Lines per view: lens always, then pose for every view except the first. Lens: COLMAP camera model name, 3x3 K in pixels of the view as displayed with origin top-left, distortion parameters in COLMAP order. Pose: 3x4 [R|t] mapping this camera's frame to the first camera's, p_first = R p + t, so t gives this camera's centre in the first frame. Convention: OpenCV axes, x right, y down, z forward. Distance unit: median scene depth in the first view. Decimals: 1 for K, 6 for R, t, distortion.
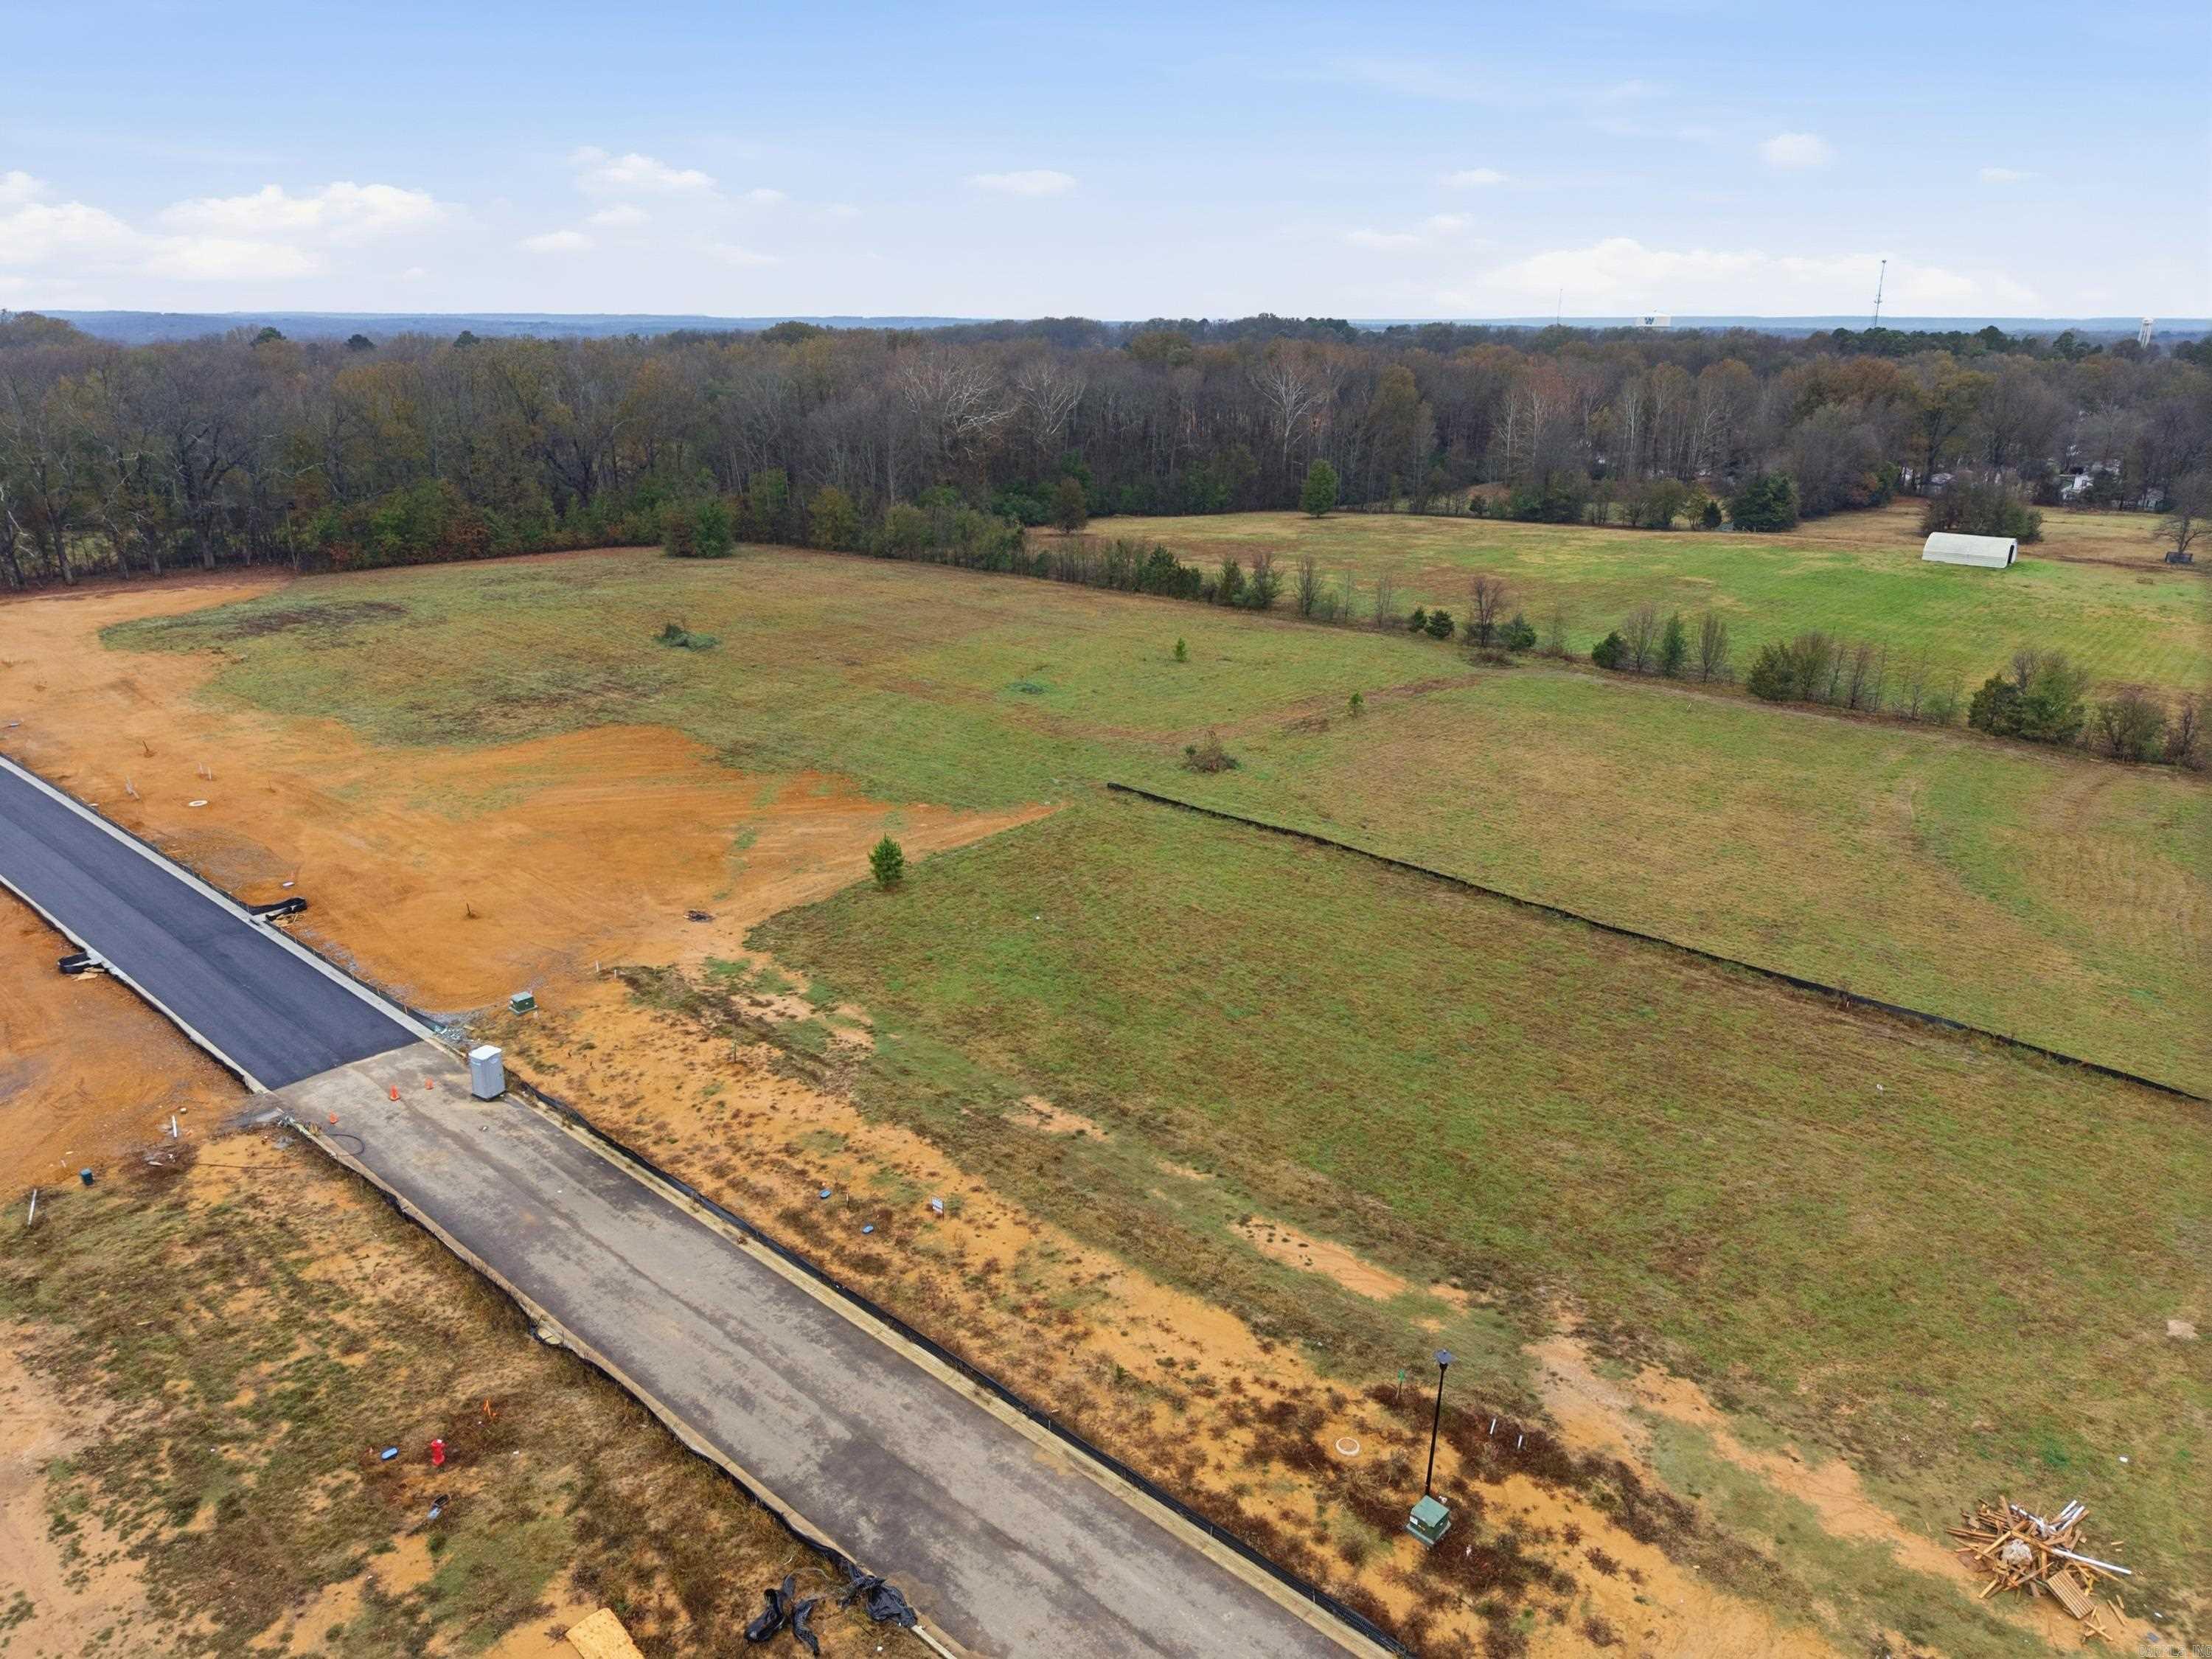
lens RADIAL K [[1478.2, 0, 1108.8], [0, 1478.2, 831.0], [0, 0, 1]] dist [0.025640, -0.026571]
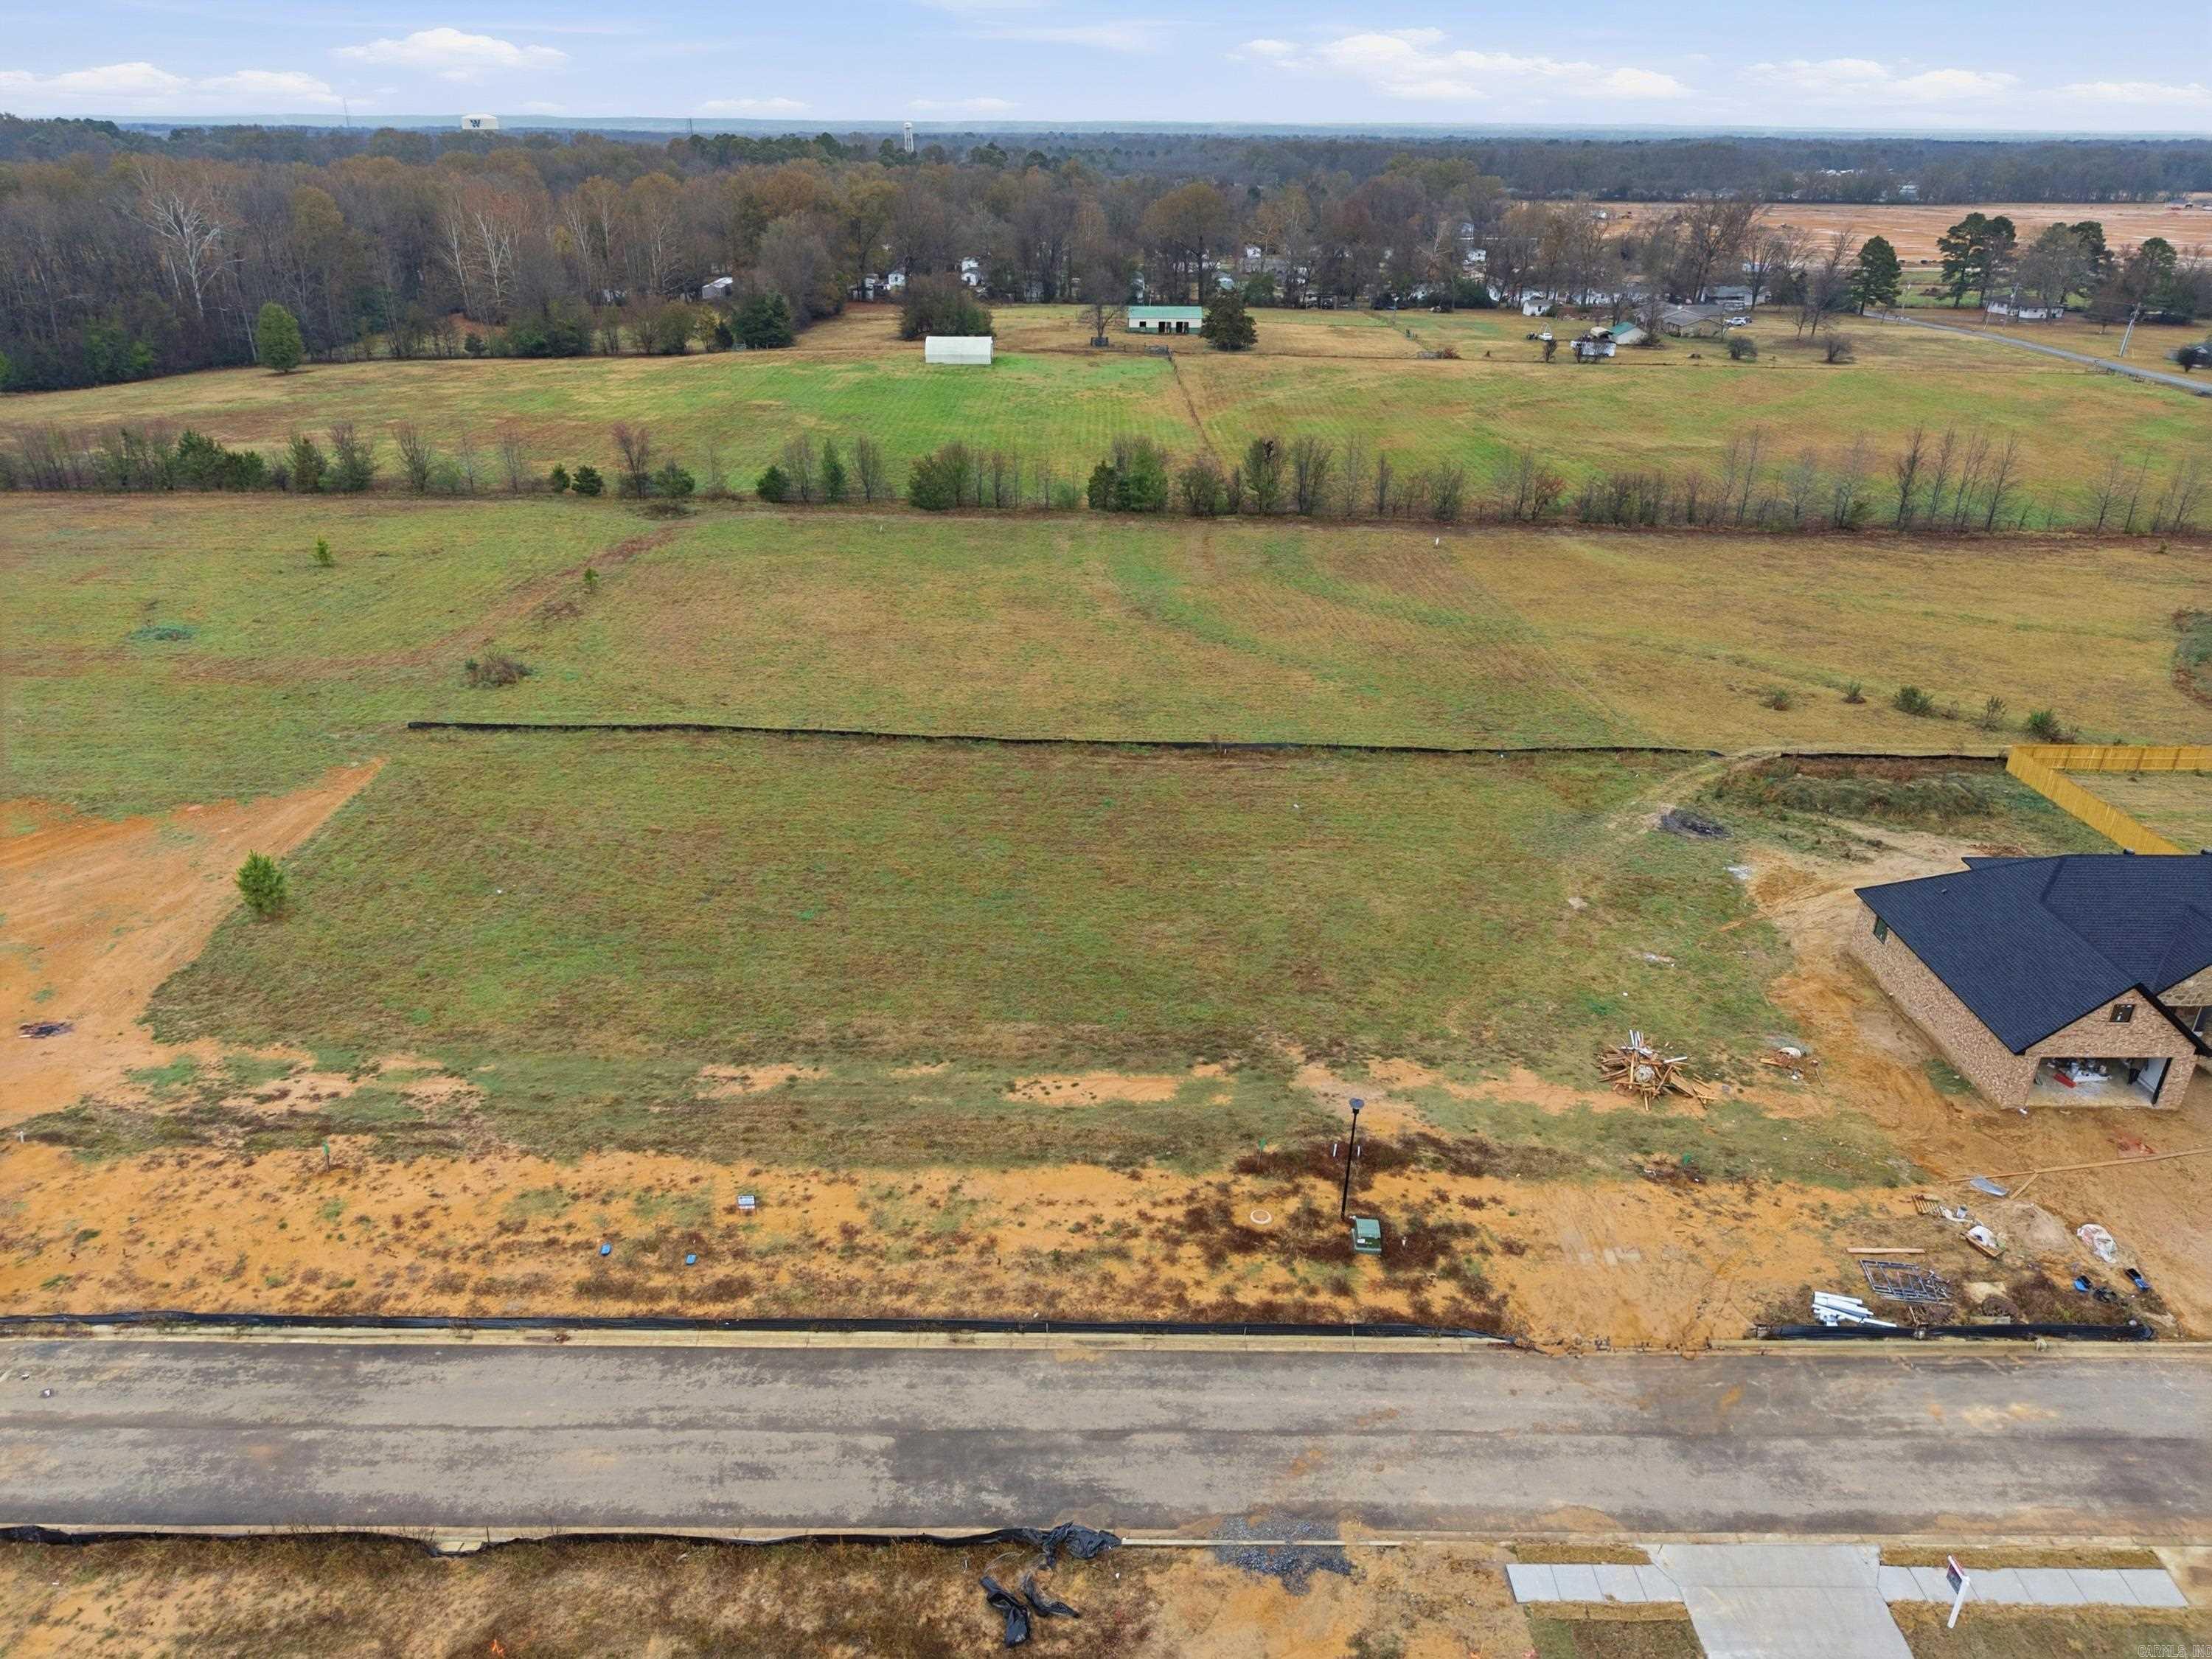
lens RADIAL K [[1478.2, 0, 1108.8], [0, 1478.2, 831.0], [0, 0, 1]] dist [0.025640, -0.026571]
pose [[0.752857, -0.282060, 0.594683, -0.453150], [0.212023, 0.959289, 0.186576, -0.096140], [-0.623099, -0.014379, 0.782011, 0.155991]]
